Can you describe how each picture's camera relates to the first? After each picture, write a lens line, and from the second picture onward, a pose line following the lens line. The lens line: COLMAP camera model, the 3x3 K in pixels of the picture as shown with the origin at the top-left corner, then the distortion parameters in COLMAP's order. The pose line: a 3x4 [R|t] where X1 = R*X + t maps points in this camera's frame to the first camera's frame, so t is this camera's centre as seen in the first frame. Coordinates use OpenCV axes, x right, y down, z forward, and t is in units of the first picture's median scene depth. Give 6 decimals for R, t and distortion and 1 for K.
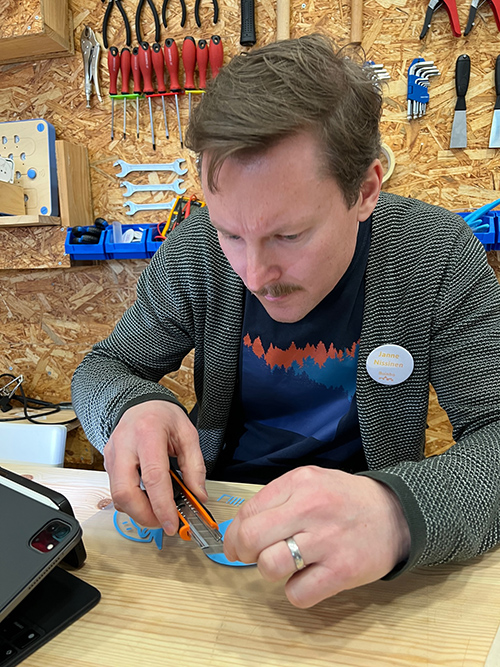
lens RADIAL K [[501.3, 0, 250.1], [0, 501.3, 332.9], [0, 0, 1]] dist [-0.003195, -0.004223]
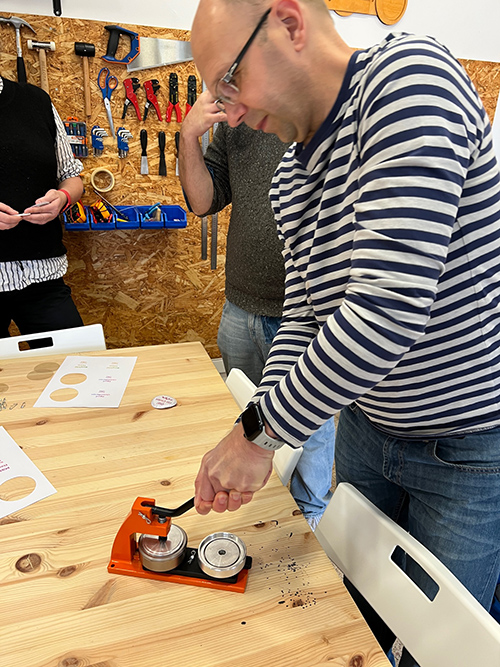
lens RADIAL K [[501.3, 0, 250.7], [0, 501.3, 333.4], [0, 0, 1]] dist [-0.003195, -0.004223]
pose [[0.850653, -0.139372, 0.506917, -0.344240], [0.037338, 0.977801, 0.206180, -0.142508], [-0.524400, -0.156461, 0.836973, -1.043526]]
